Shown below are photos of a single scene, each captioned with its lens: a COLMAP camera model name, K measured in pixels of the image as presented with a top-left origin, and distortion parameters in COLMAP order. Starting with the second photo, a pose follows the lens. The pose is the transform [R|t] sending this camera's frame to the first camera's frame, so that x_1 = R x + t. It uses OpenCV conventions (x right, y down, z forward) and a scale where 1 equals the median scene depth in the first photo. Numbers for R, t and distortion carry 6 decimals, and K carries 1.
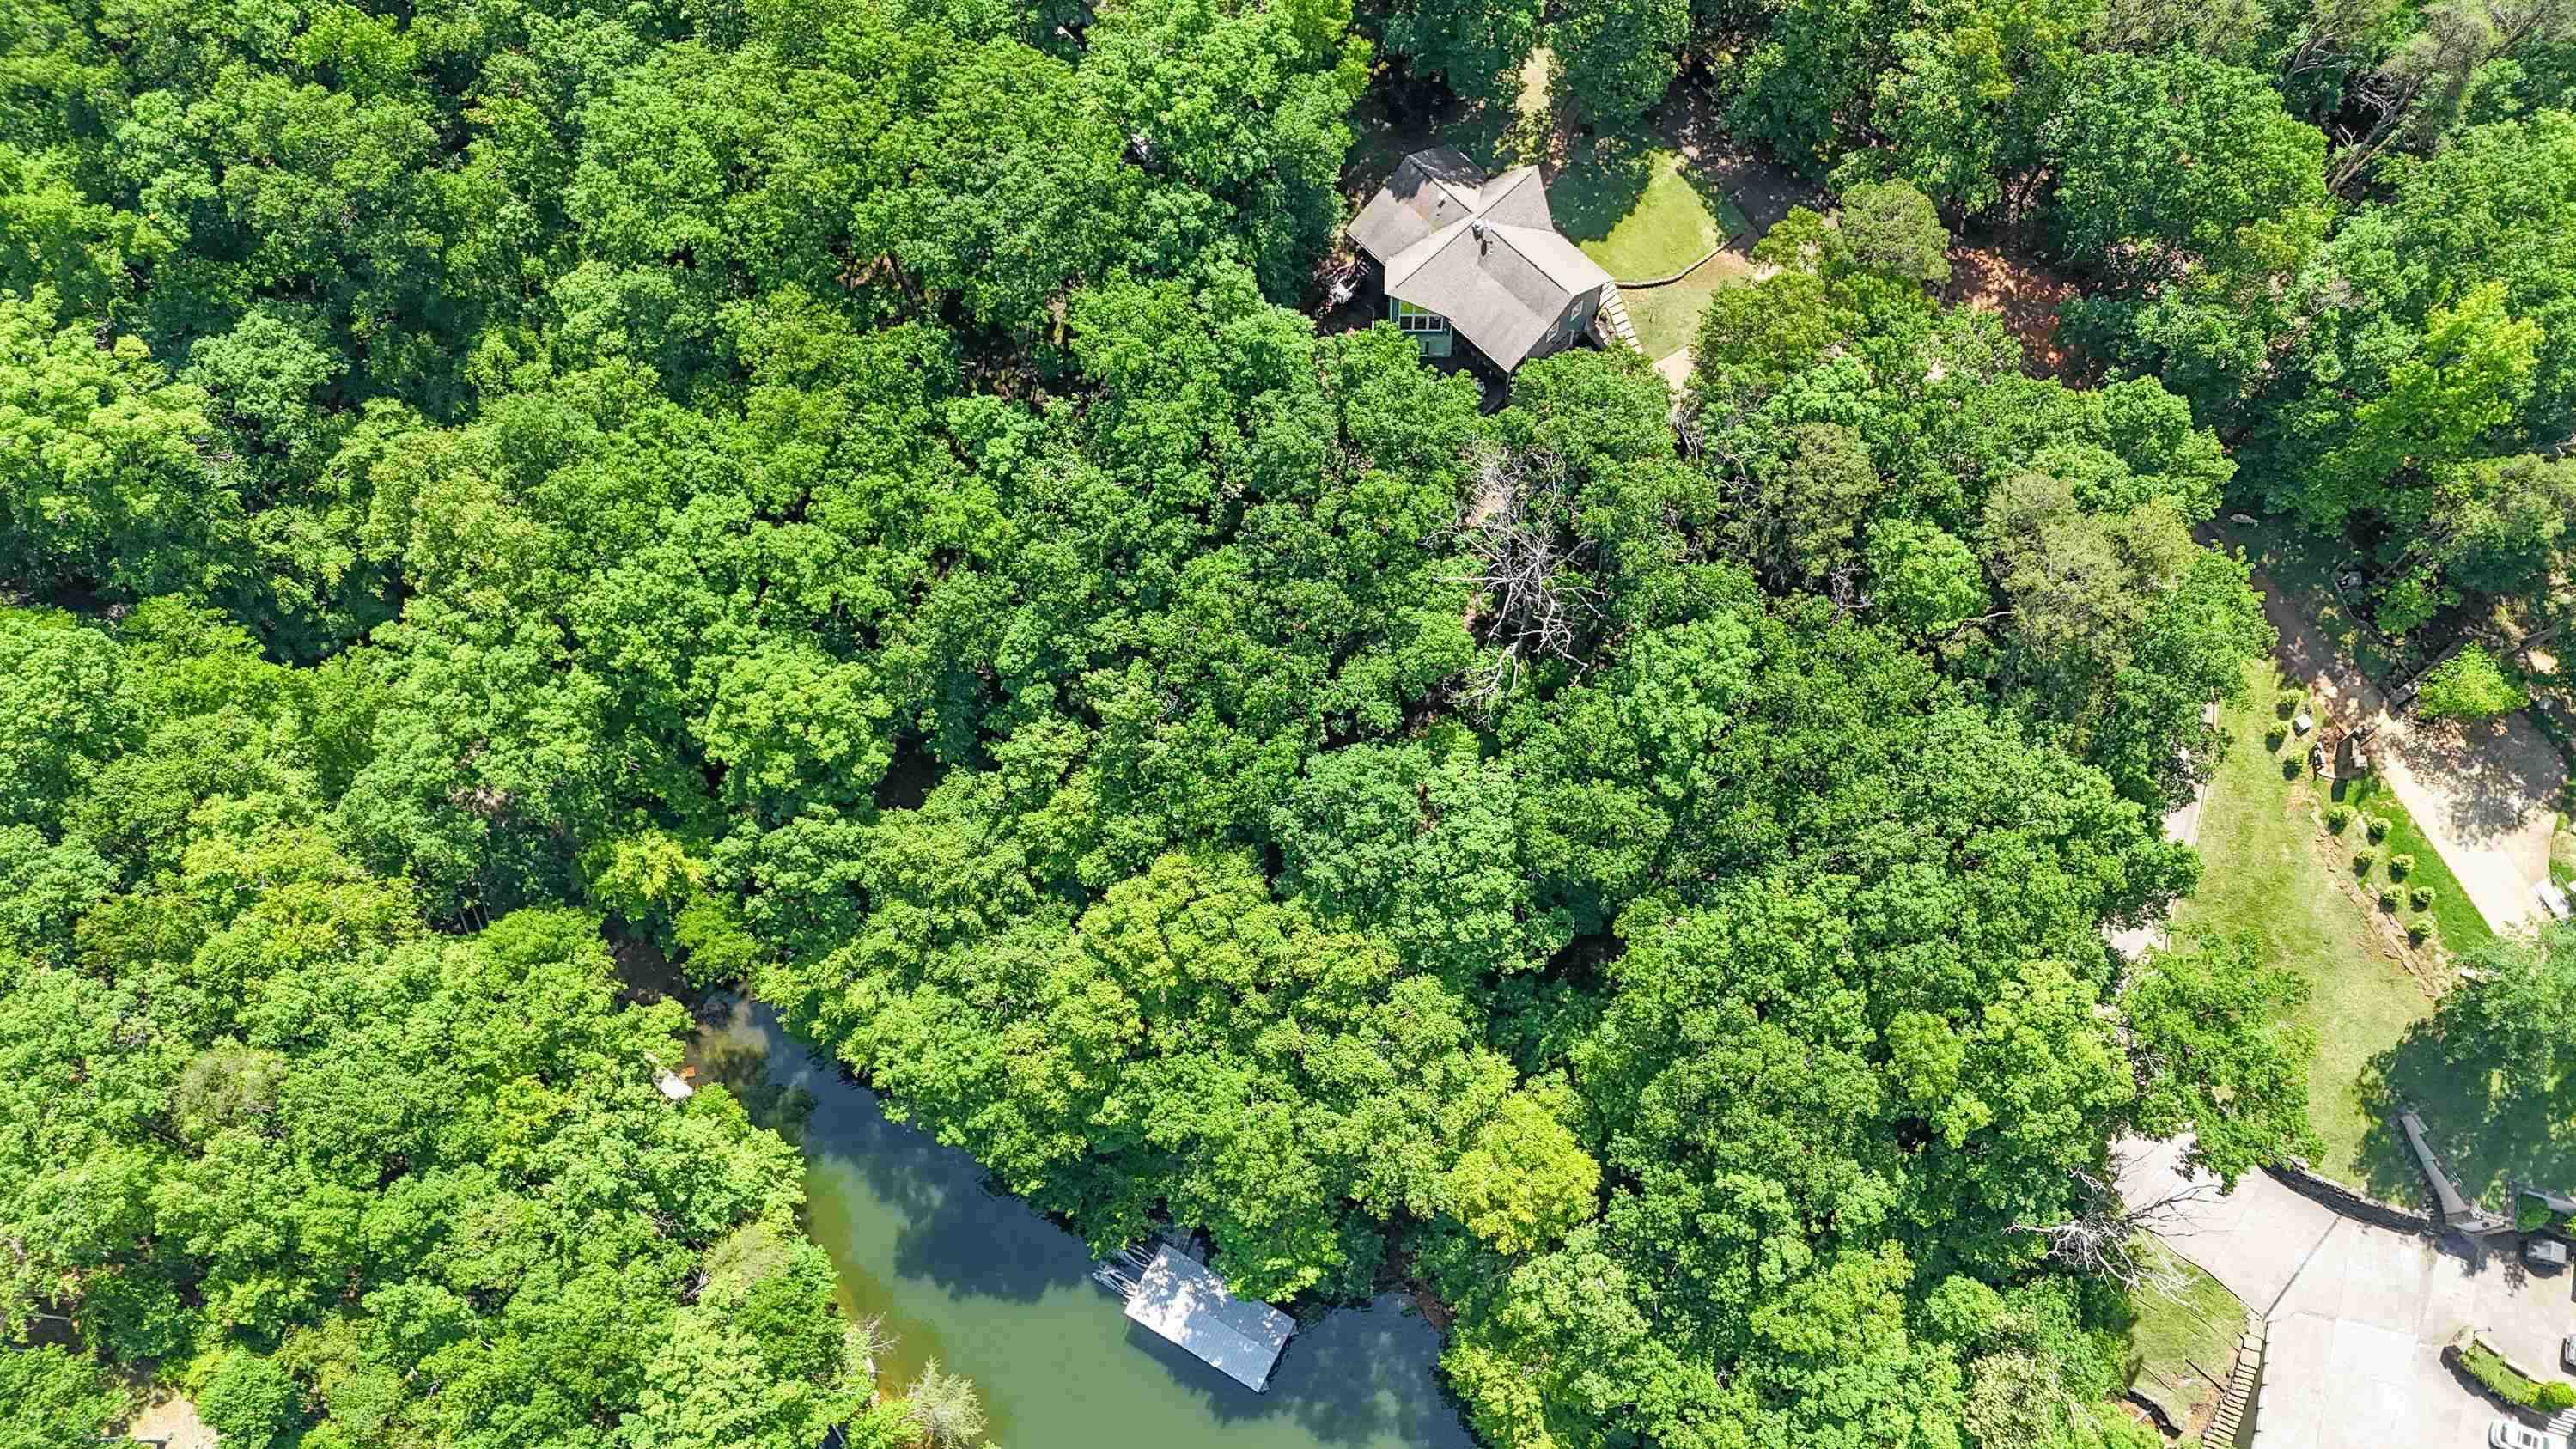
lens RADIAL K [[1866.3, 0, 1290.3], [0, 1866.3, 726.3], [0, 0, 1]] dist [-0.002946, -0.004007]
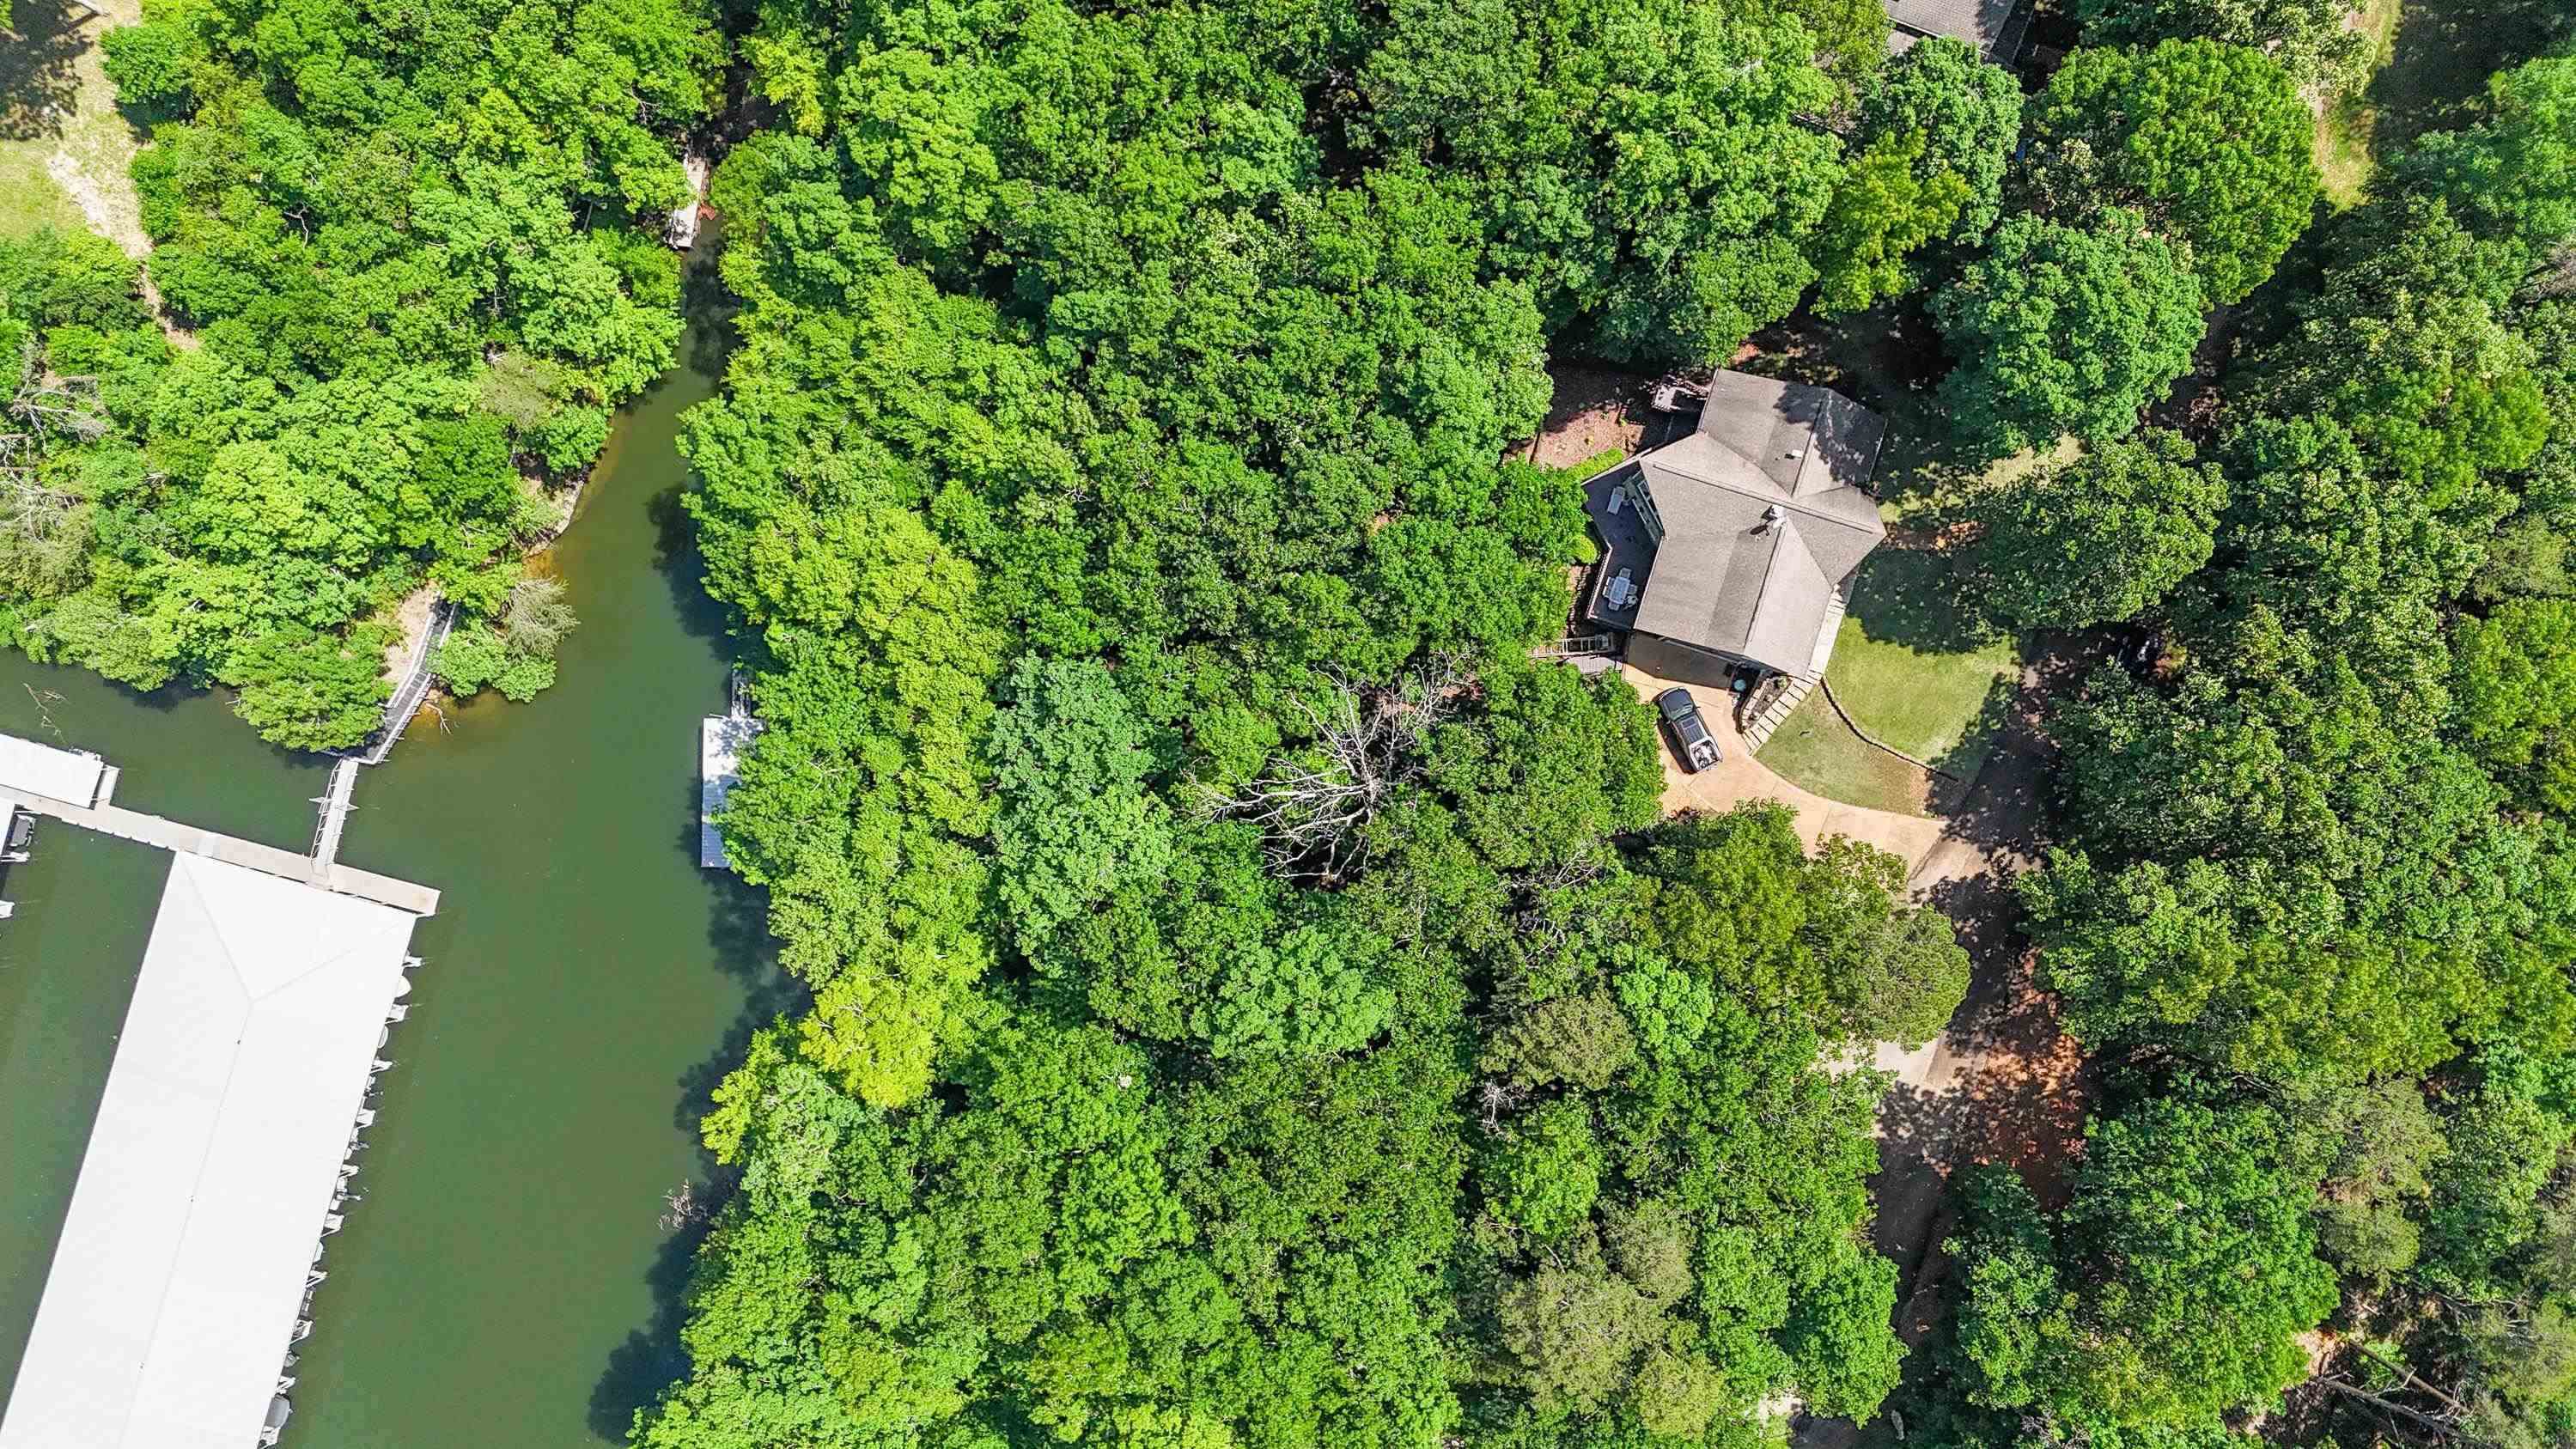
lens RADIAL K [[1866.3, 0, 1287.6], [0, 1866.3, 722.4], [0, 0, 1]] dist [-0.002946, -0.004007]
pose [[0.486946, 0.873432, 0.000470, 0.075246], [-0.819302, 0.456582, 0.346810, -0.331180], [0.302700, -0.169262, 0.937935, 0.132286]]
